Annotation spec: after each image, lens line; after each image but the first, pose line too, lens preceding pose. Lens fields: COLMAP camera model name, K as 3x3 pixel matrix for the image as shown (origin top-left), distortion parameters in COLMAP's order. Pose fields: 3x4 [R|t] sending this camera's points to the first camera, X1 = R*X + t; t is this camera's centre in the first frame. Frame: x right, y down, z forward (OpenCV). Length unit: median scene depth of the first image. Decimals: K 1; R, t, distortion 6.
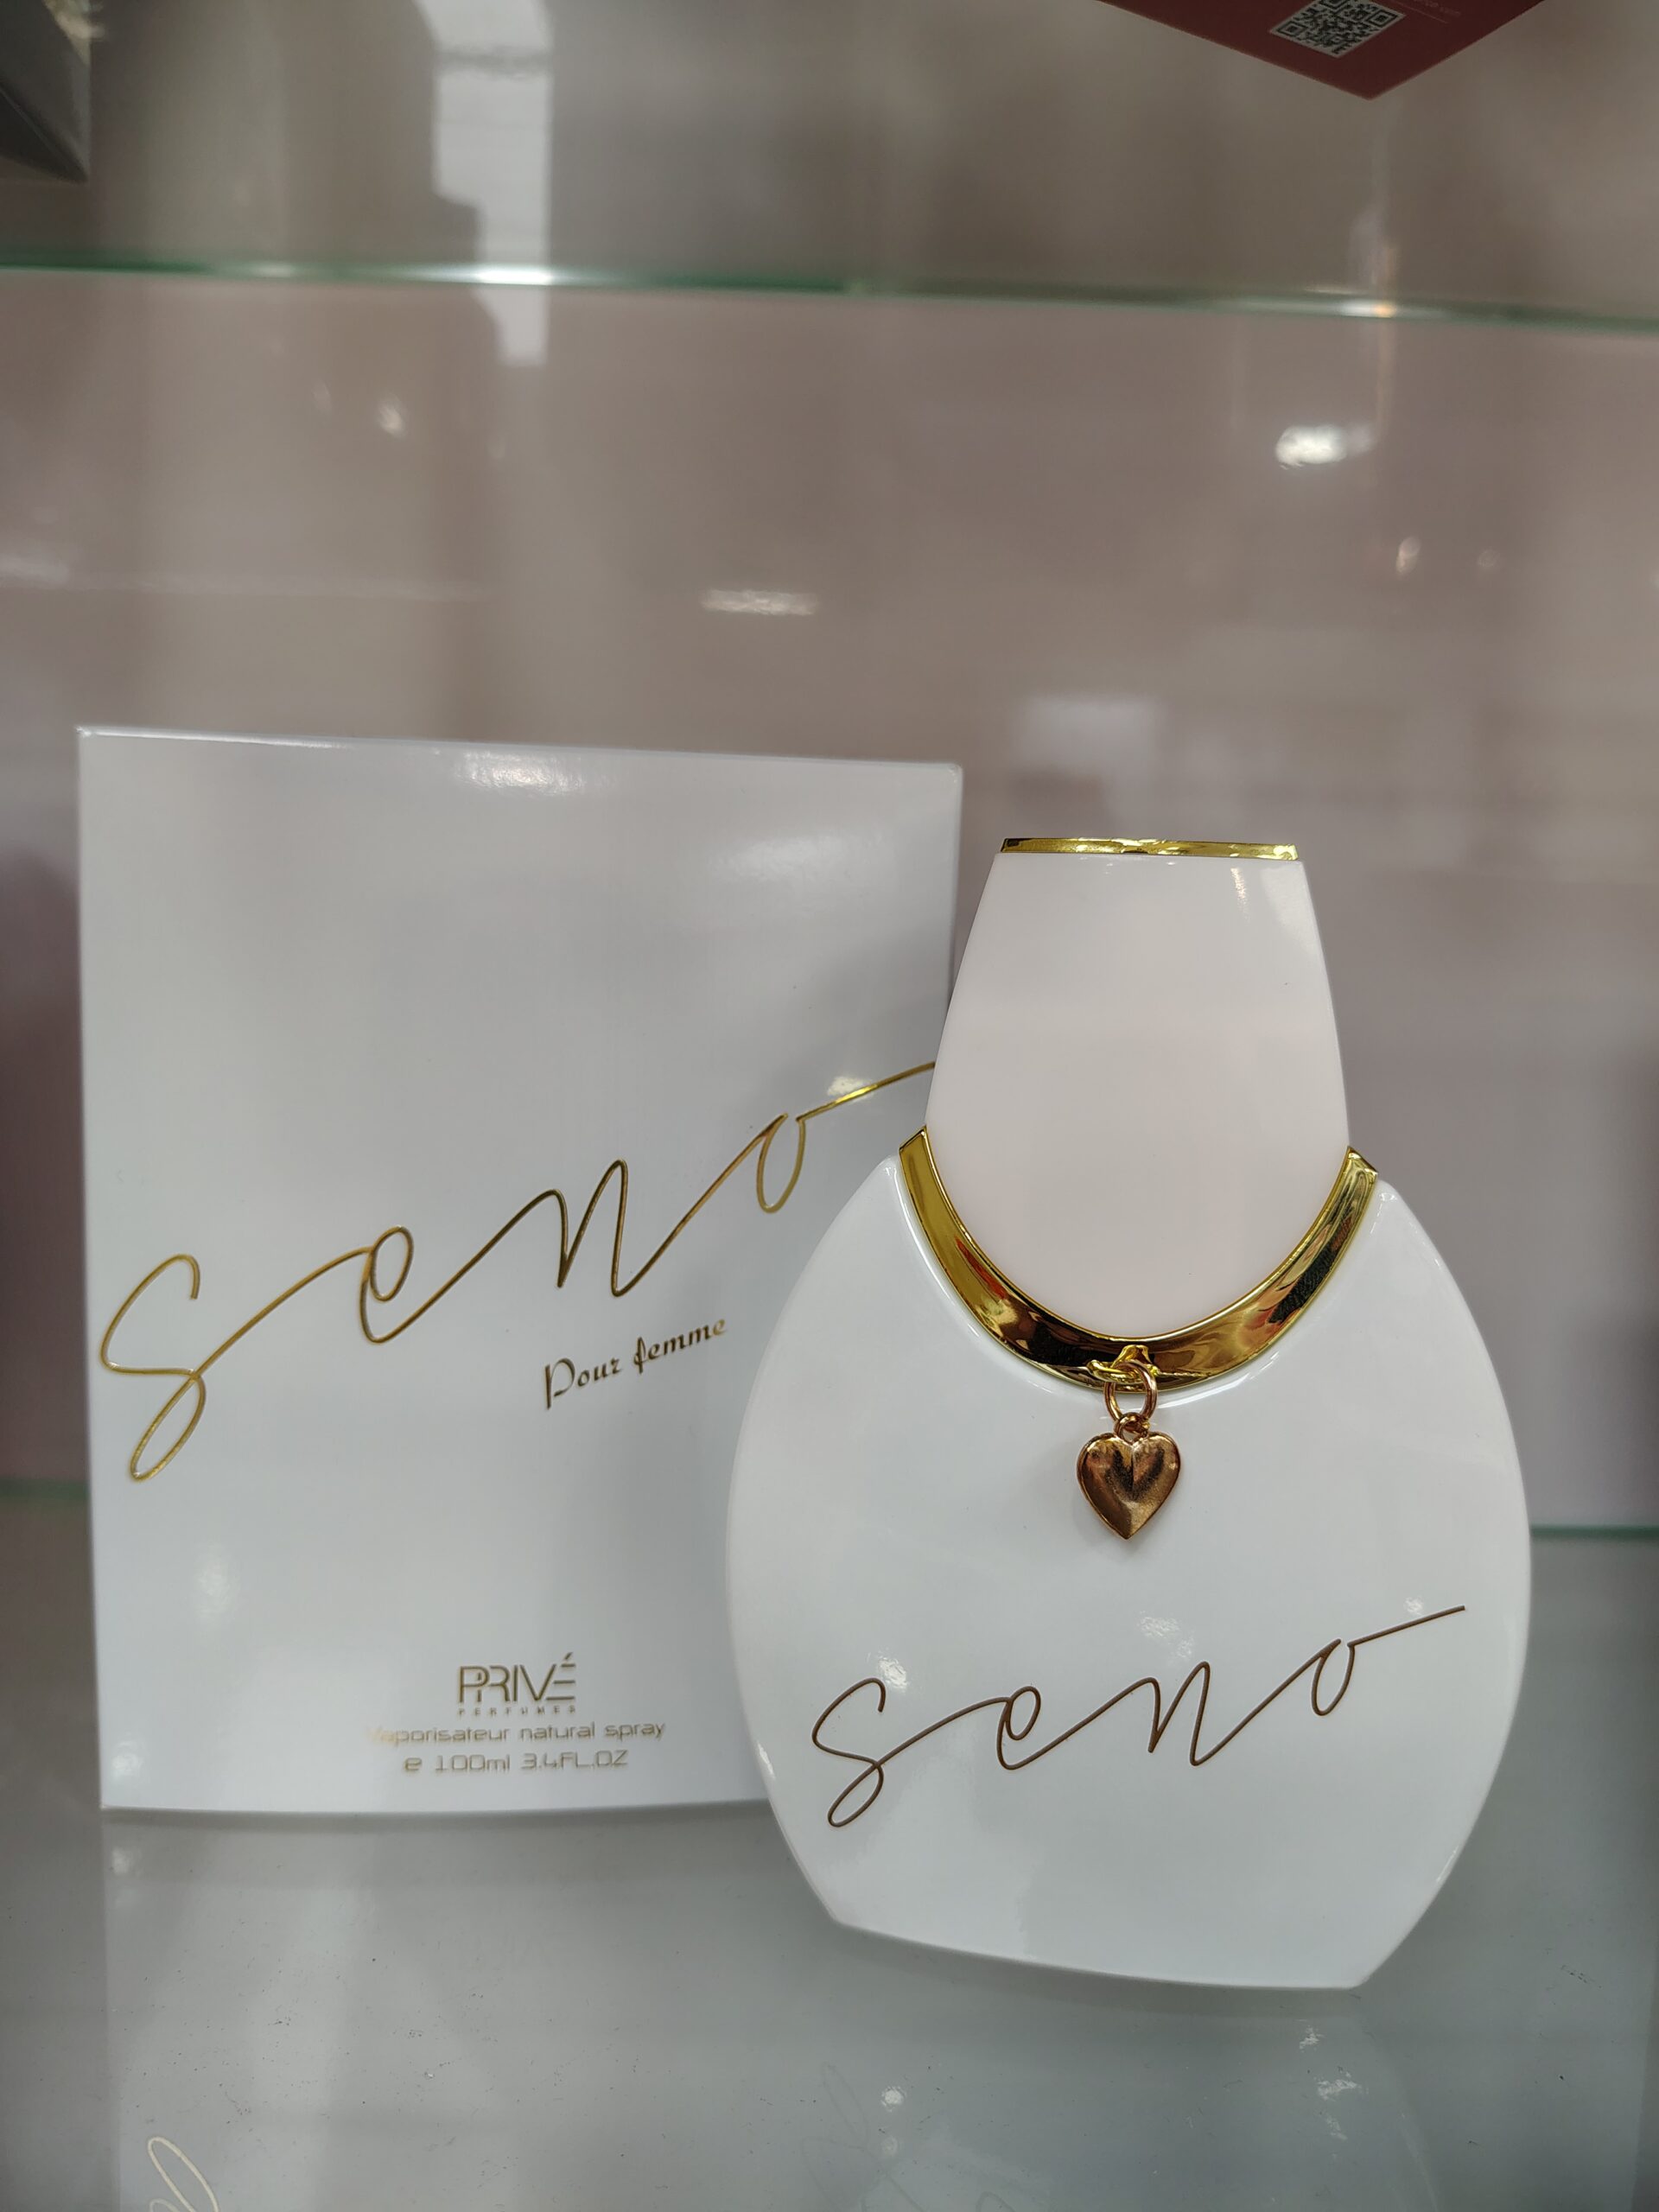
lens RADIAL K [[1565.7, 0, 829.1], [0, 1565.7, 1170.9], [0, 0, 1]] dist [0.002122, 0.119670]
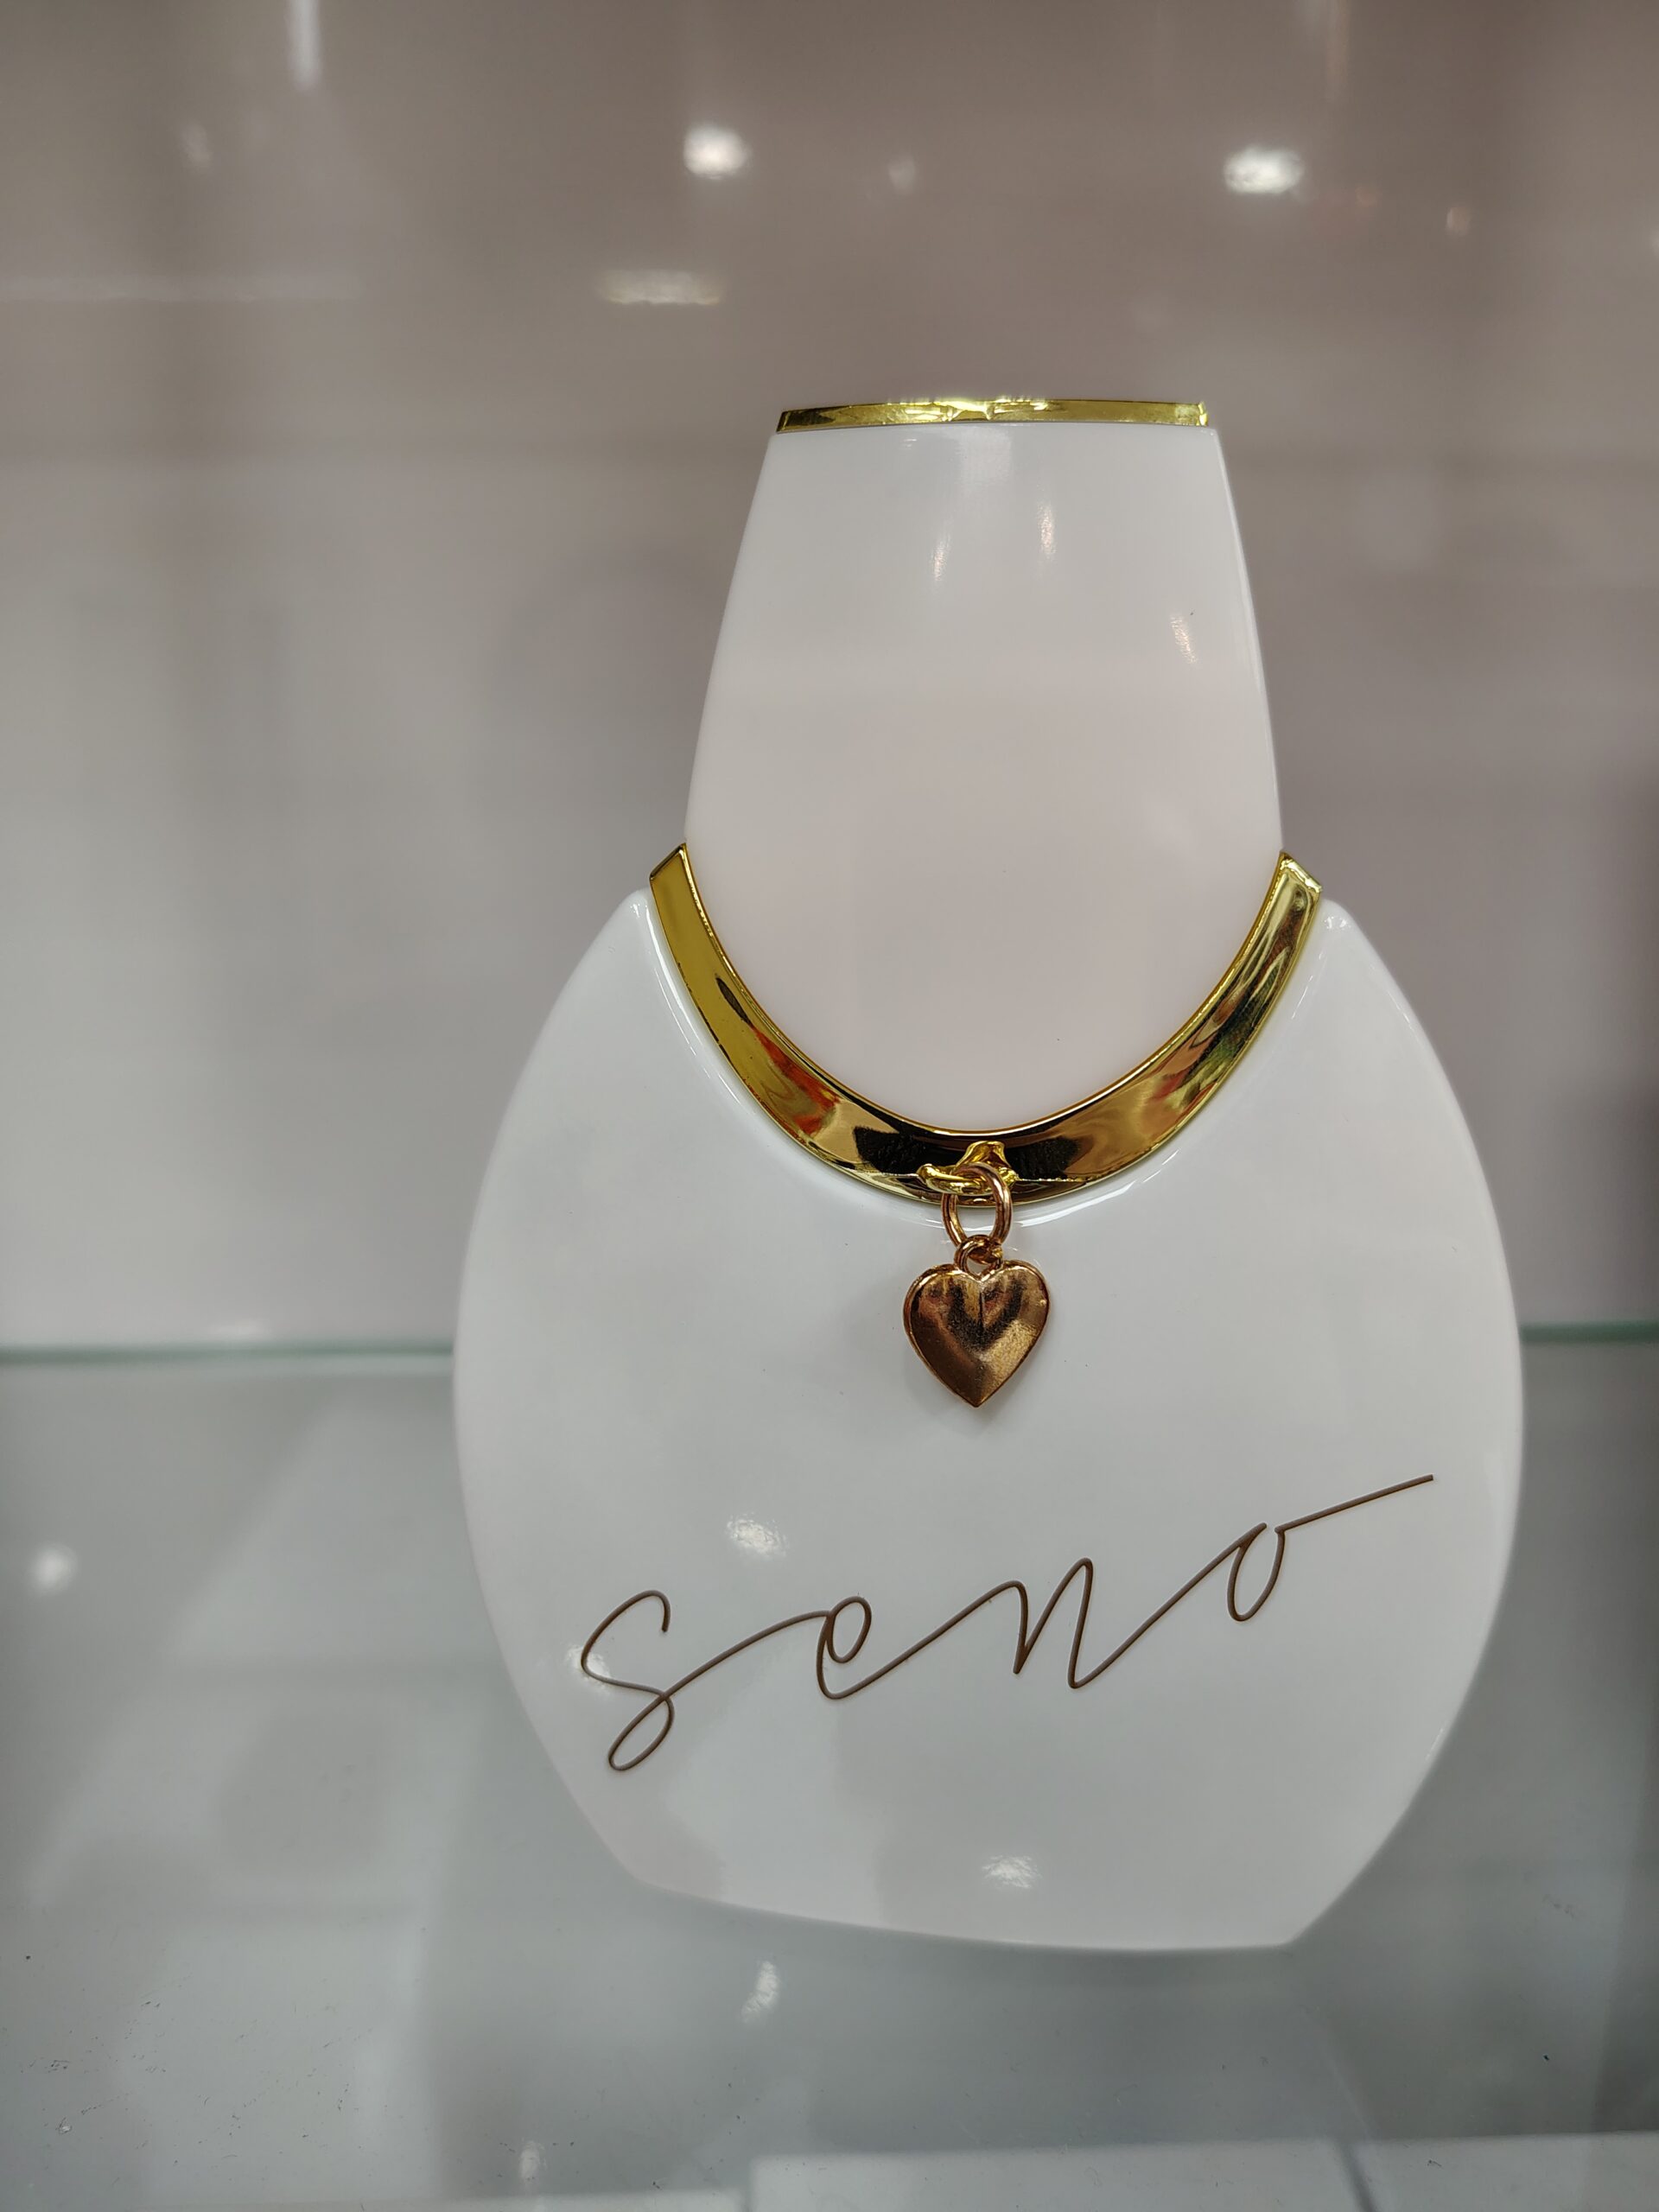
lens RADIAL K [[1565.7, 0, 829.1], [0, 1565.7, 1170.9], [0, 0, 1]] dist [0.002122, 0.119670]
pose [[0.999502, -0.031542, 0.000871, 0.122196], [0.031193, 0.991866, 0.123403, 0.033300], [-0.004756, -0.123314, 0.992356, 0.282210]]
